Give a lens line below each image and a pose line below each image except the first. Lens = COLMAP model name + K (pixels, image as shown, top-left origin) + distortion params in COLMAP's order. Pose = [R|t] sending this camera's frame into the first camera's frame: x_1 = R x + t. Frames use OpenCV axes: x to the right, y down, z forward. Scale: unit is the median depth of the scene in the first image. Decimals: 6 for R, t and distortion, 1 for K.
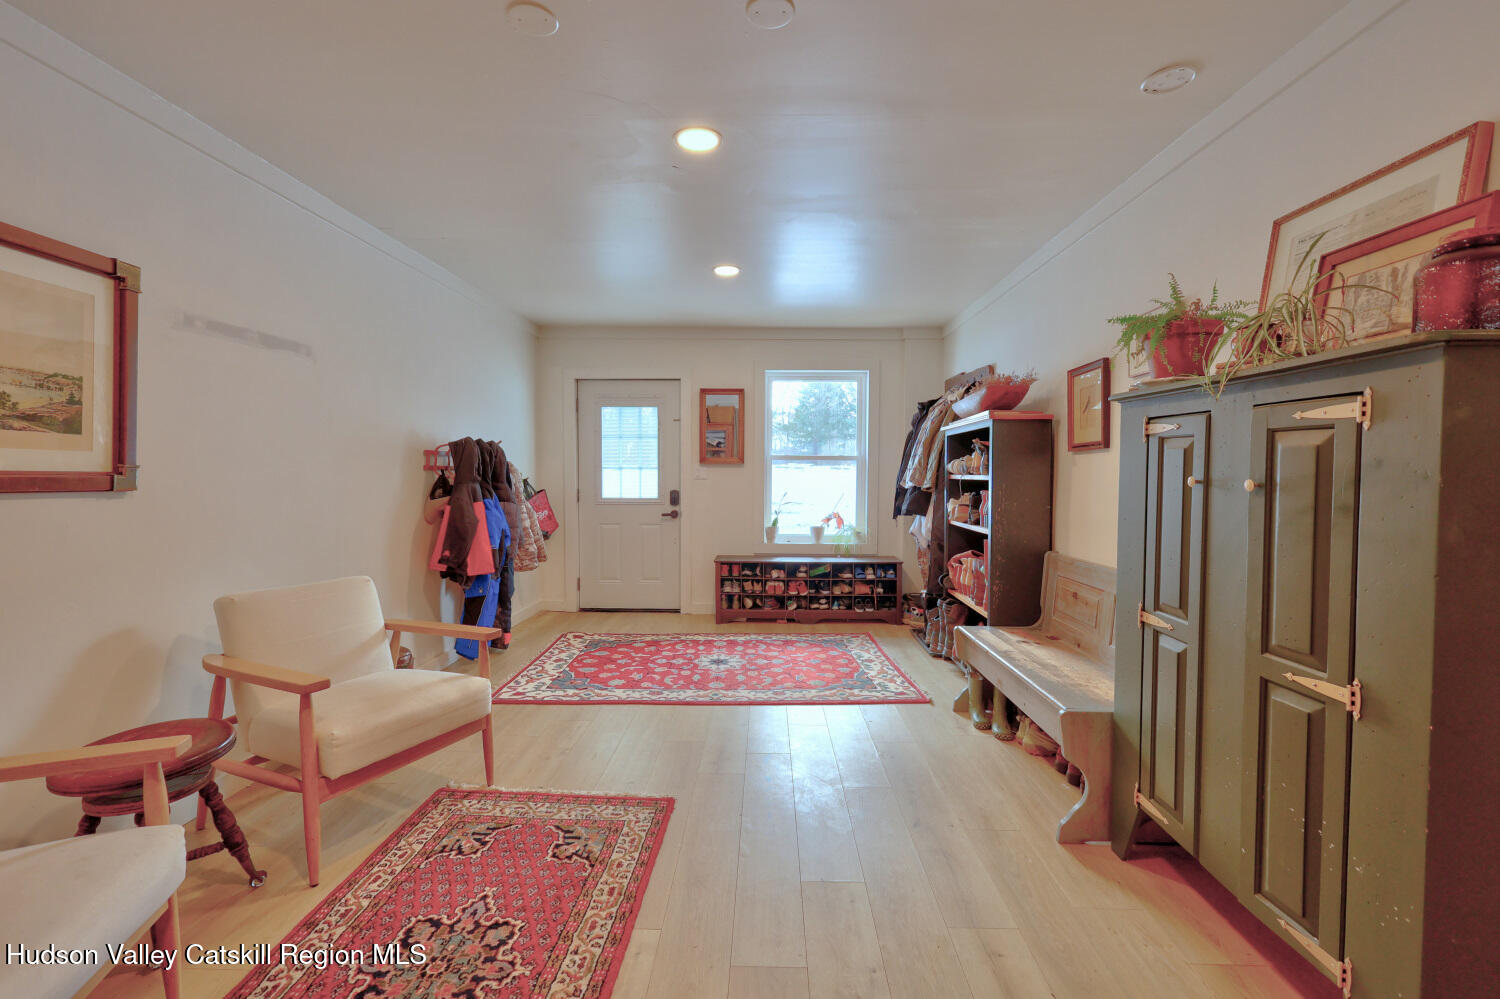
lens RADIAL K [[646.6, 0, 752.5], [0, 646.6, 495.8], [0, 0, 1]] dist [0.004800, -0.001028]
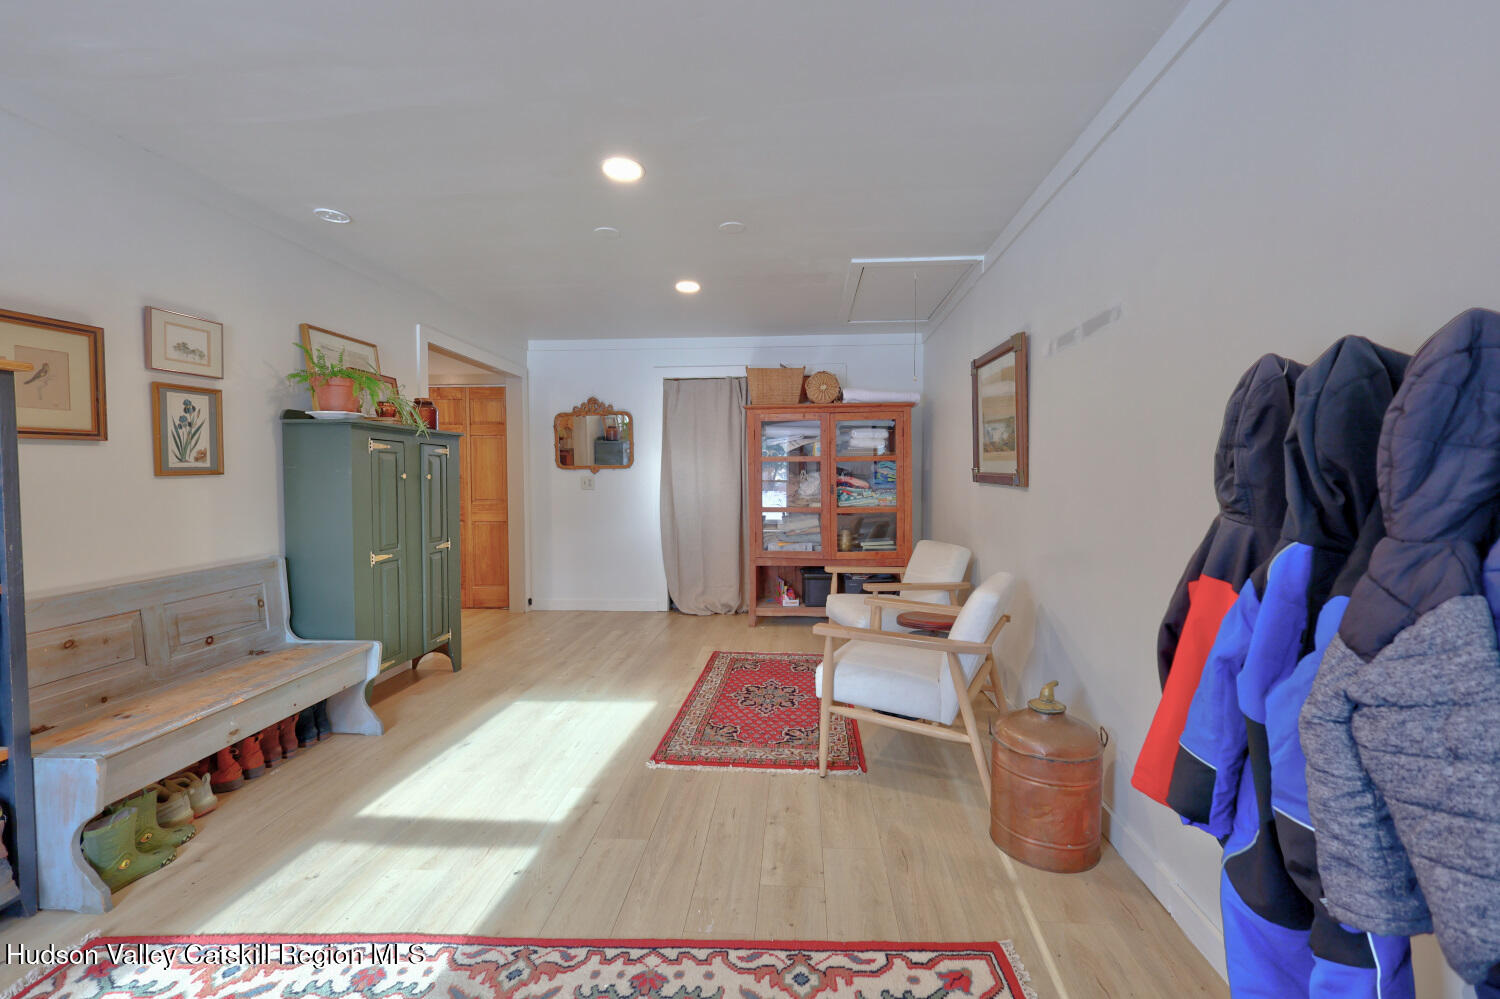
lens RADIAL K [[646.6, 0, 752.5], [0, 646.6, 495.8], [0, 0, 1]] dist [0.004800, -0.001028]
pose [[-0.998714, -0.006656, 0.050260, -0.373805], [-0.002983, 0.997342, 0.072796, -0.081928], [-0.050611, 0.072552, -0.996080, 2.191186]]
